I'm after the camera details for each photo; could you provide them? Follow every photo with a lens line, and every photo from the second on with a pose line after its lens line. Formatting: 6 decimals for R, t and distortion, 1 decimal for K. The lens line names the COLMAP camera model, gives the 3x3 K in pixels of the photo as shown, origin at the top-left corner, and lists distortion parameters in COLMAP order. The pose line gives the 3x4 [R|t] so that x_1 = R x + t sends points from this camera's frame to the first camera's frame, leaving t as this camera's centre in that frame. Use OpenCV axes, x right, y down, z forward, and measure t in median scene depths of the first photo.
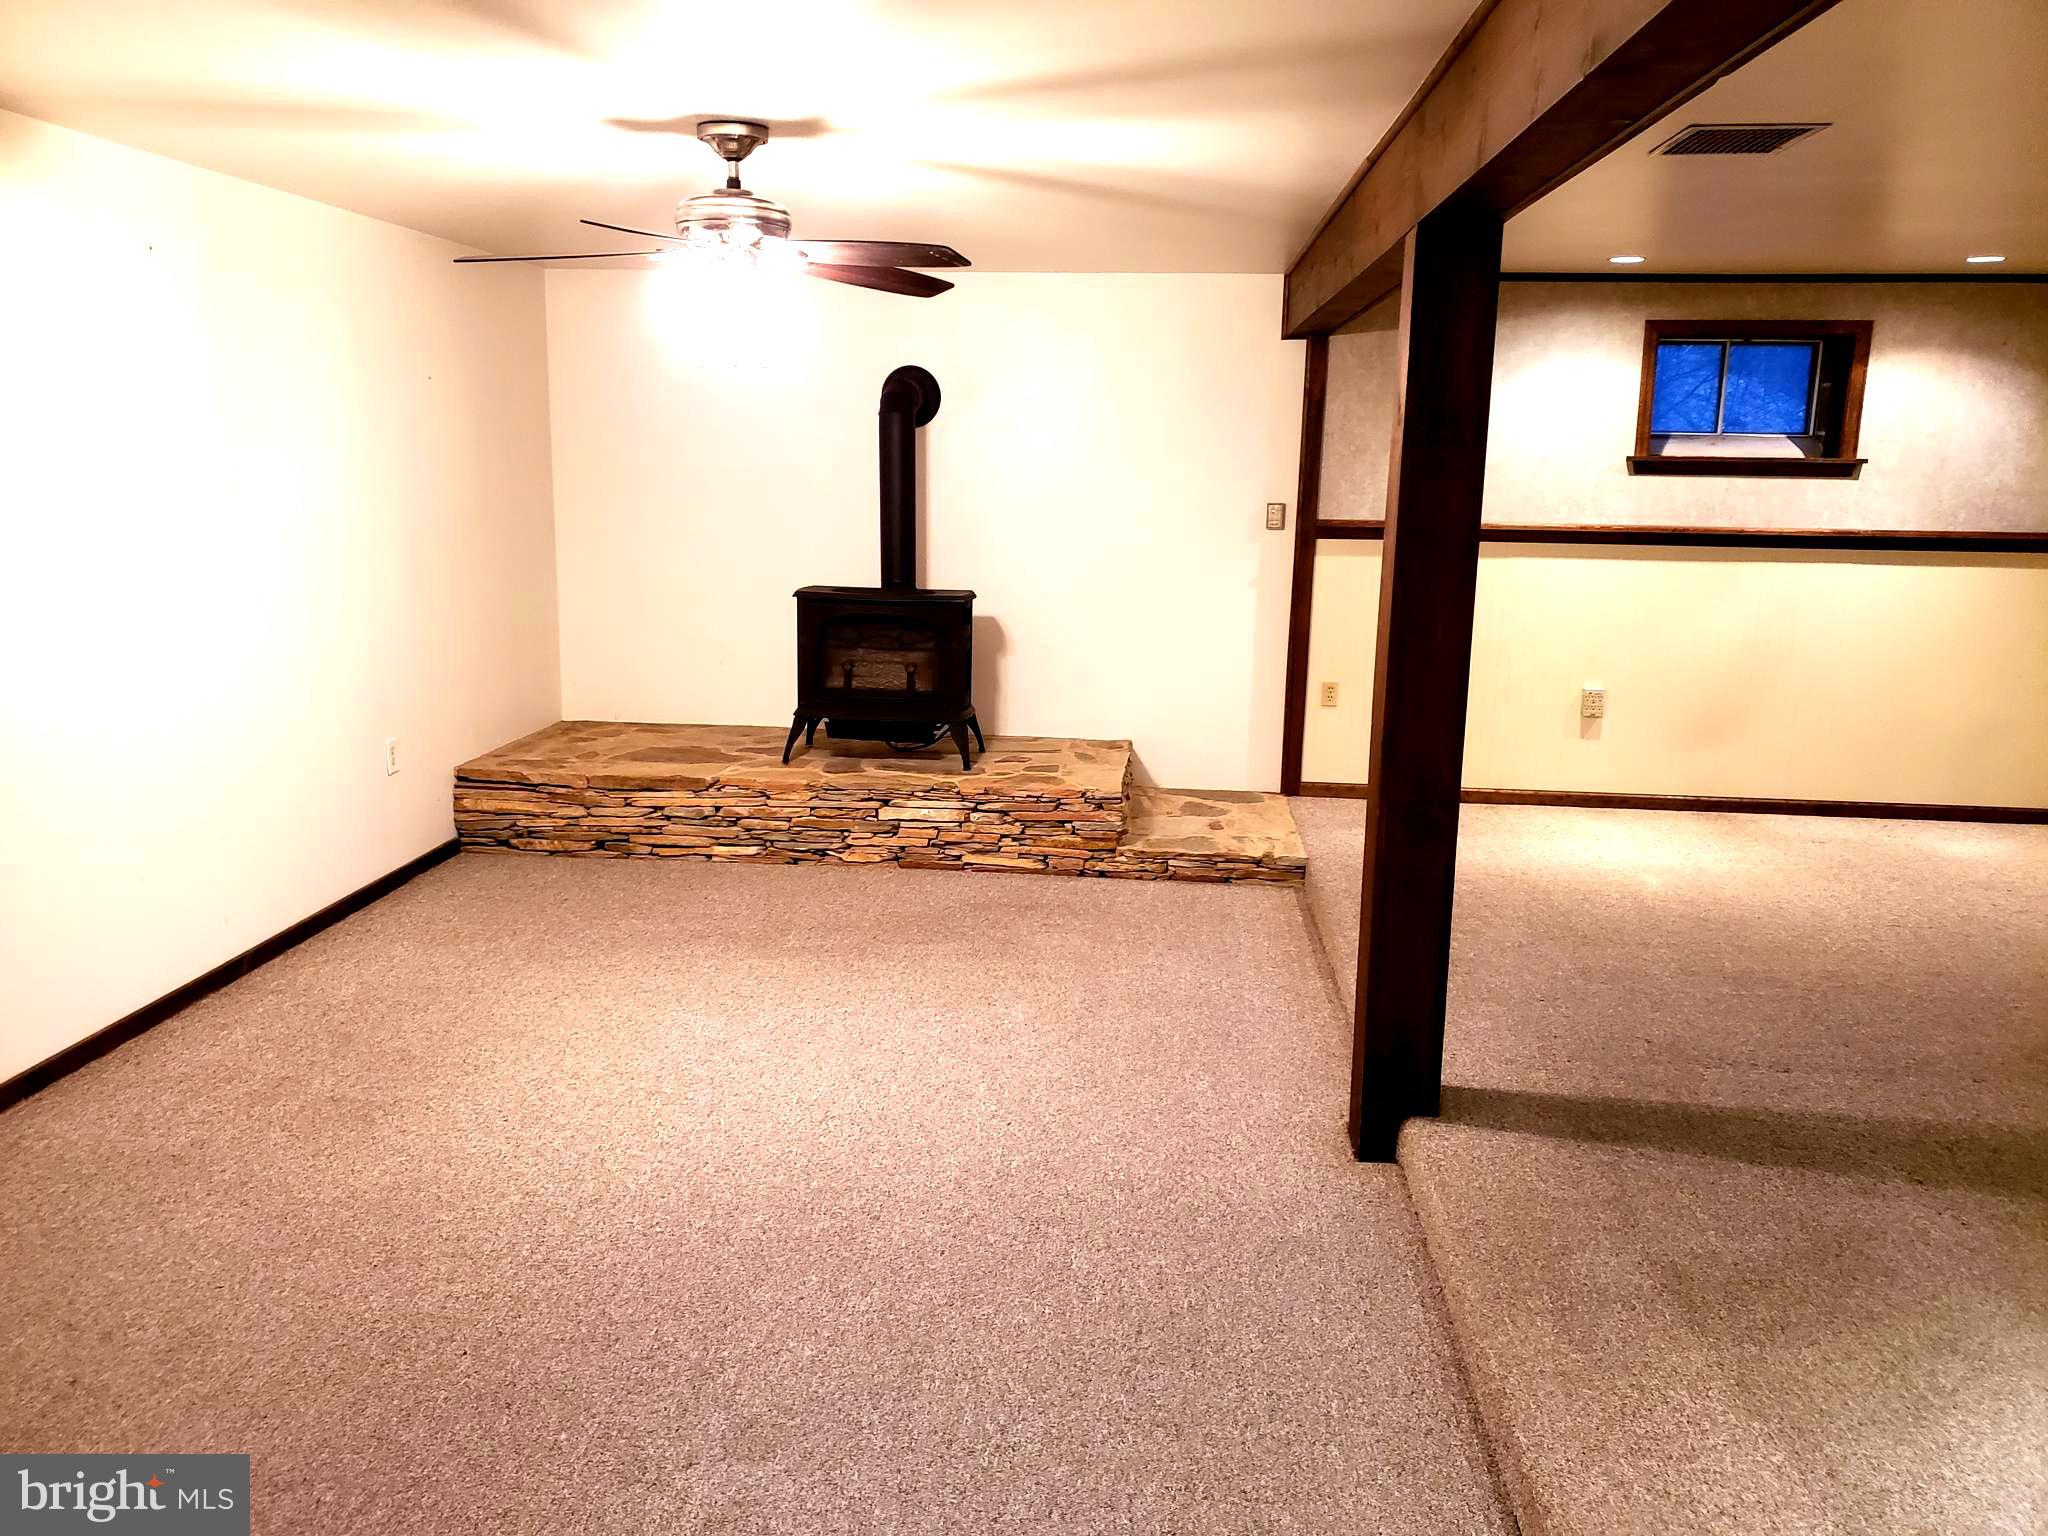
lens RADIAL K [[1570.5, 0, 1018.4], [0, 1570.5, 768.3], [0, 0, 1]] dist [0.022744, 0.008520]
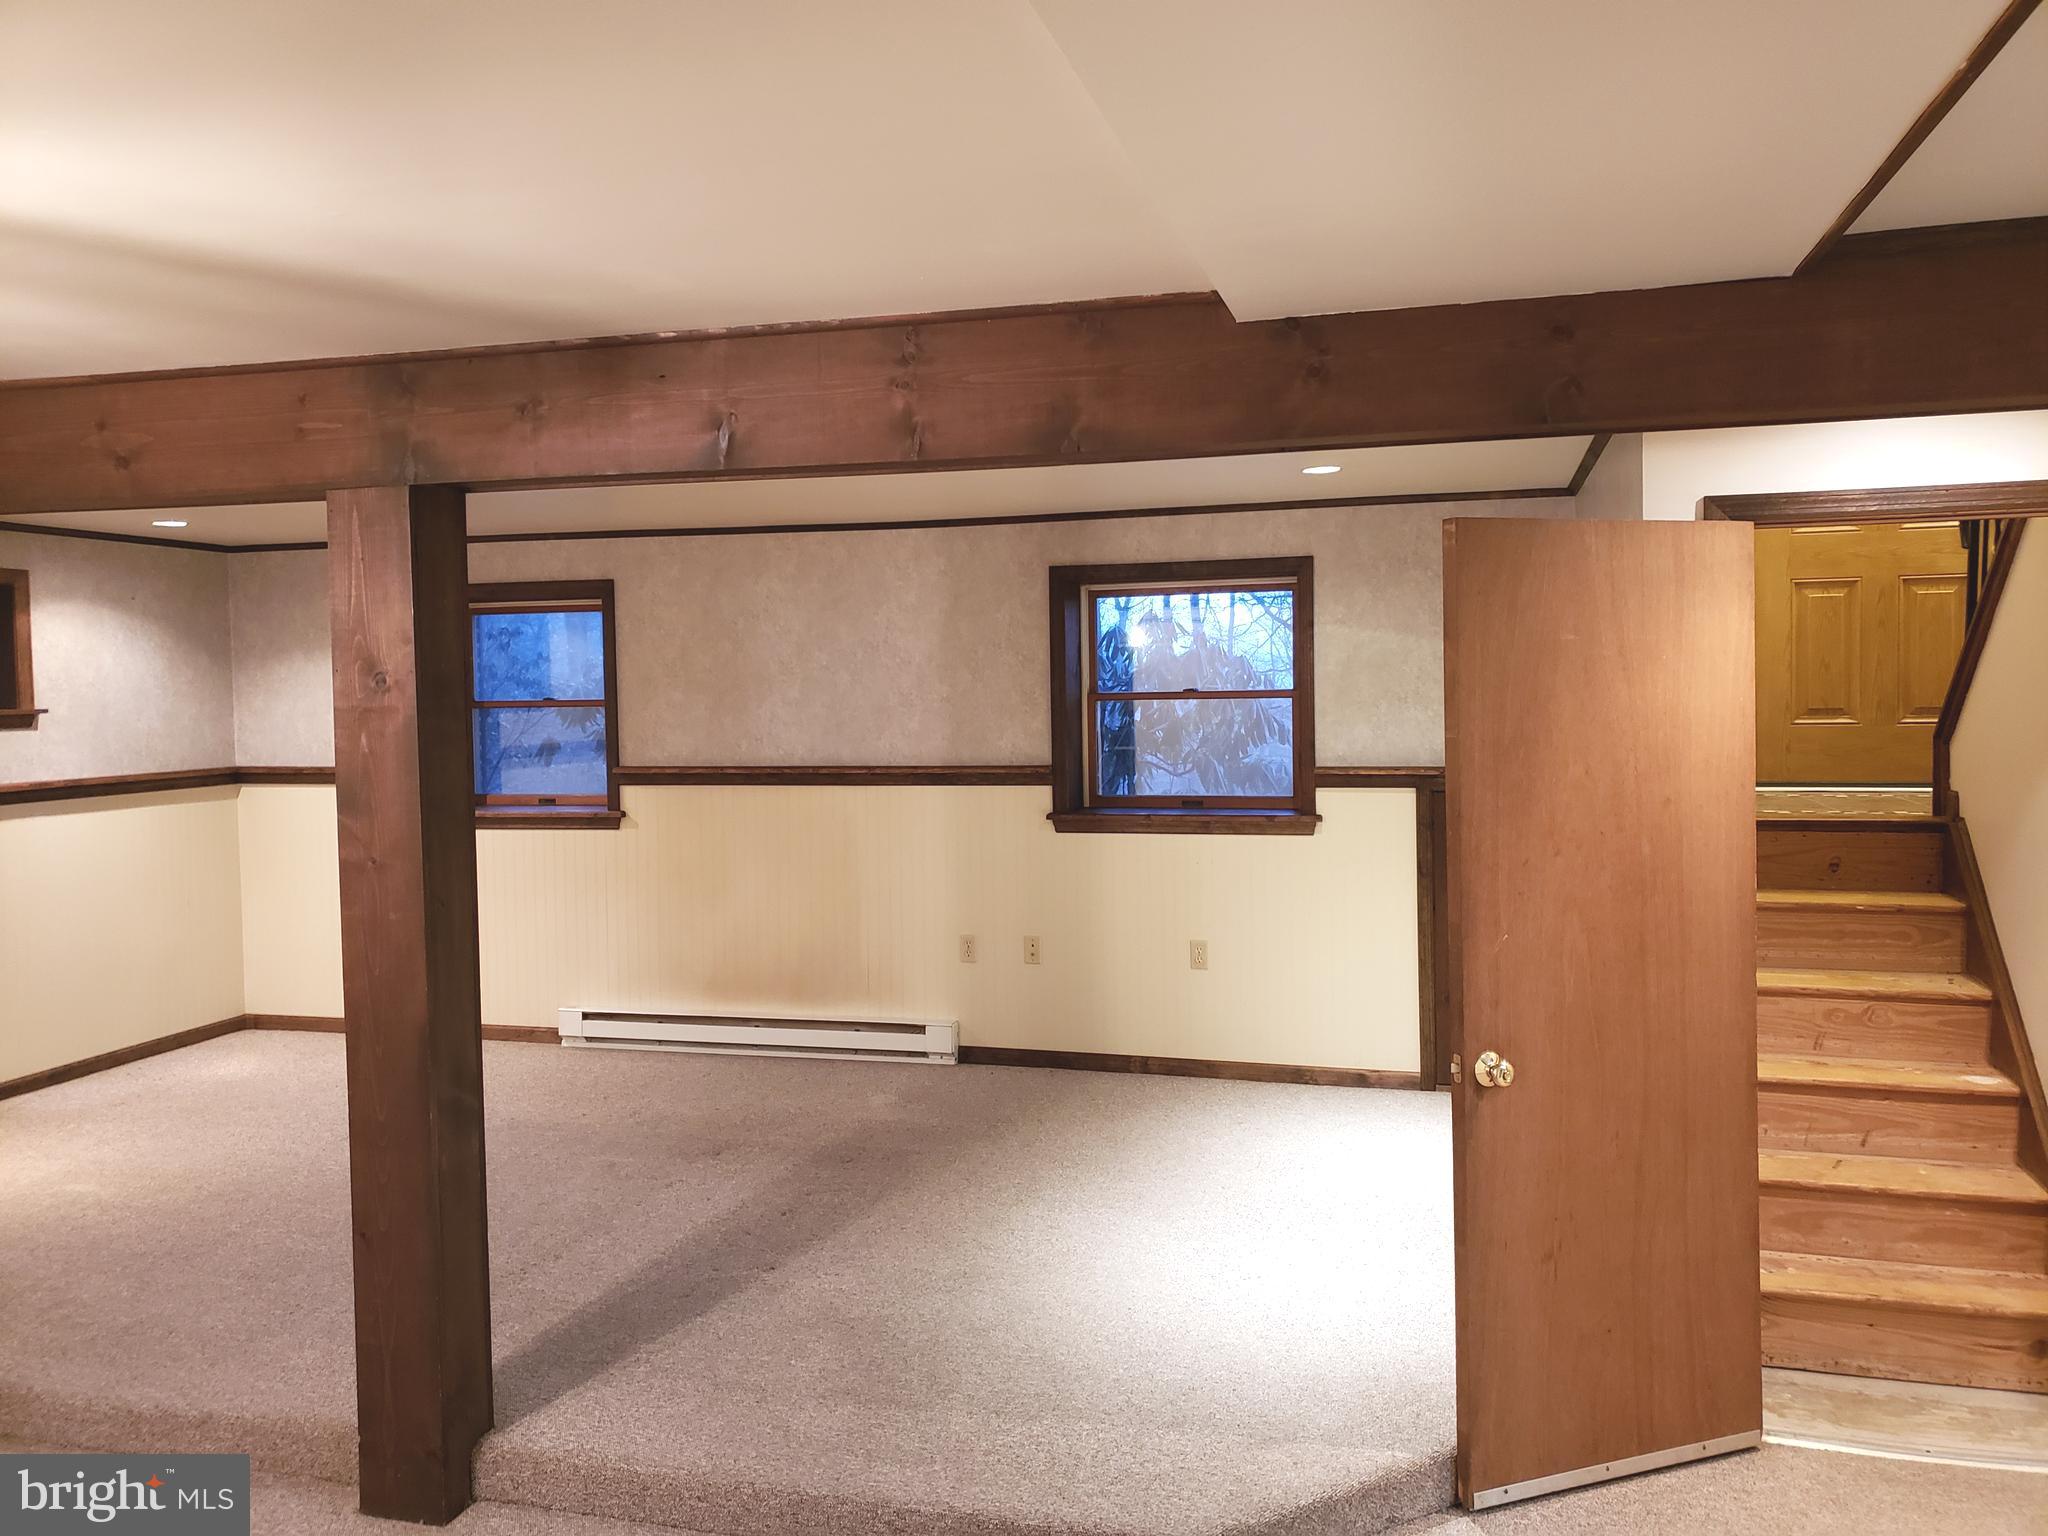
lens RADIAL K [[1570.5, 0, 1015.2], [0, 1570.5, 765.7], [0, 0, 1]] dist [0.022744, 0.008520]
pose [[0.178016, -0.075606, 0.981119, -0.351266], [0.208491, 0.977306, 0.037484, -0.081982], [-0.961687, 0.197882, 0.189739, 0.278121]]
